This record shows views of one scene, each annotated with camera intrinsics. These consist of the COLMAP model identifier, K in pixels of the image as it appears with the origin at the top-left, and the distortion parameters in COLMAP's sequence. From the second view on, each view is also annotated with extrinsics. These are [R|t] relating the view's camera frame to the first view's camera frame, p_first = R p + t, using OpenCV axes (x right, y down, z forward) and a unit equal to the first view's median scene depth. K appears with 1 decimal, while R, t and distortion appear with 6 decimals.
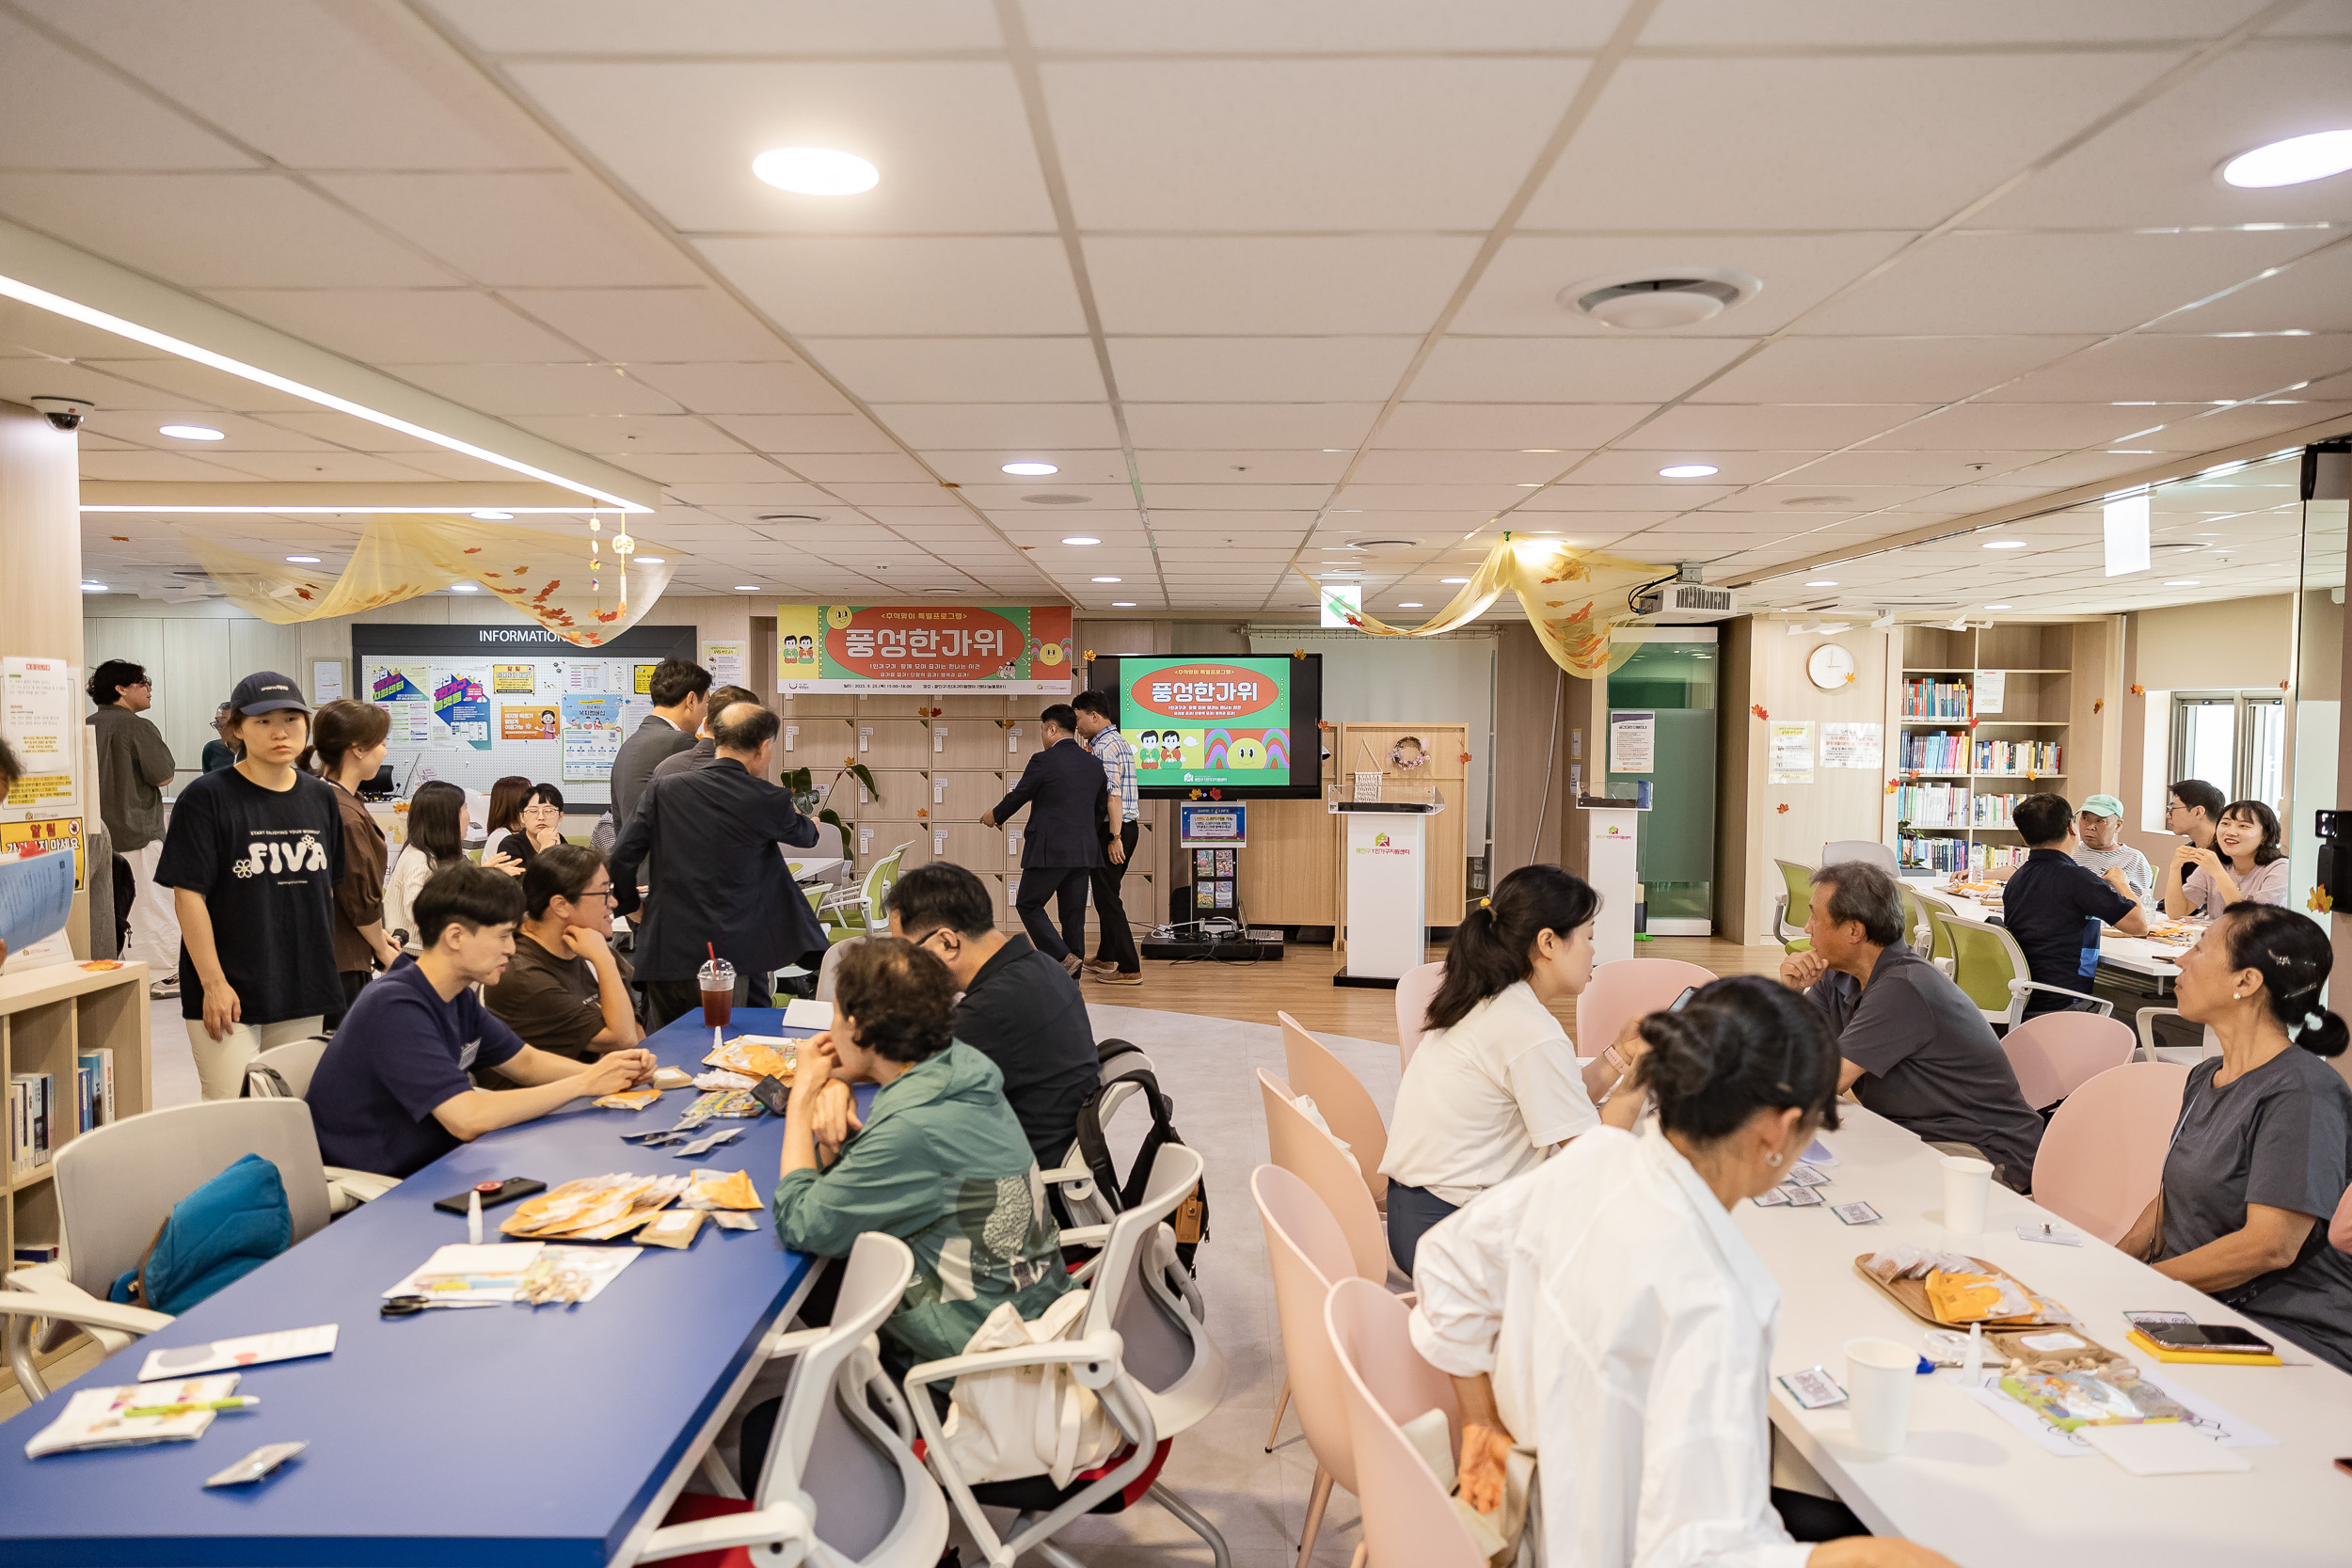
lens RADIAL K [[1556.4, 0, 1169.3], [0, 1556.4, 784.8], [0, 0, 1]] dist [-0.019435, 0.025266]
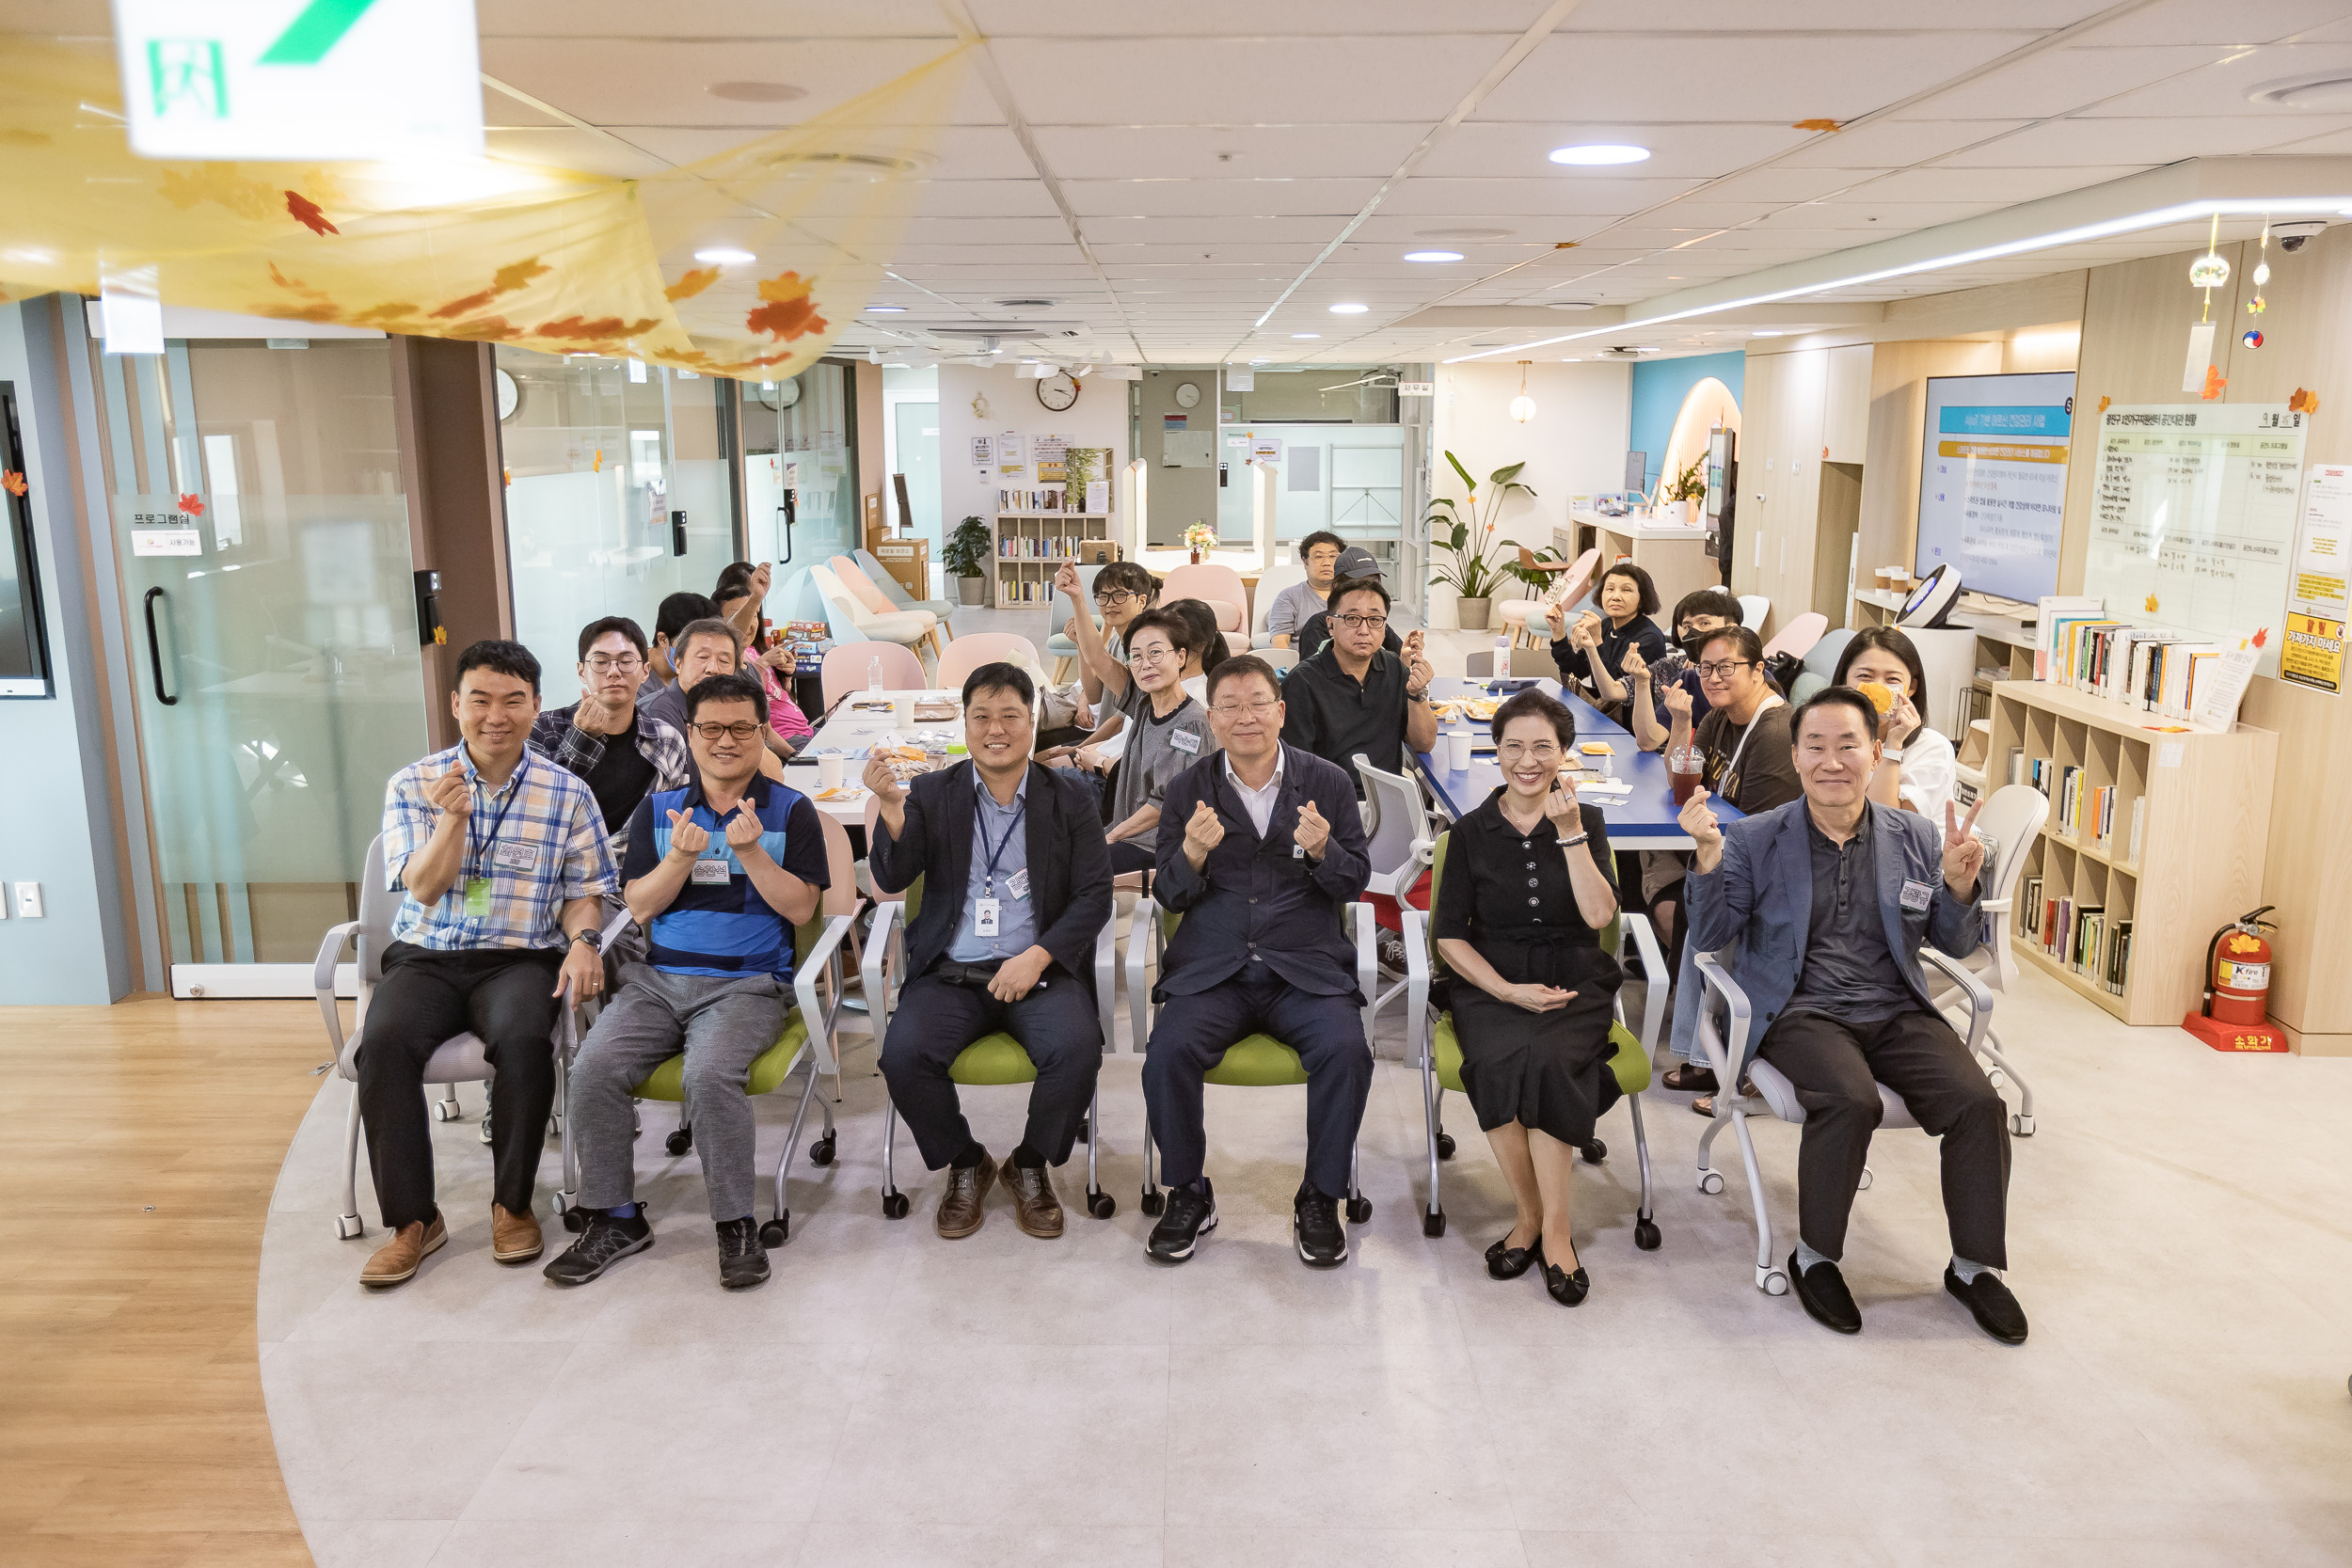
lens RADIAL K [[1836.0, 0, 1175.3], [0, 1836.0, 771.5], [0, 0, 1]] dist [-0.000161, 0.023377]
pose [[-0.999867, -0.001309, -0.016272, 0.035203], [-0.005107, 0.971831, 0.235625, -0.068549], [0.015505, 0.235677, -0.971708, 0.907402]]
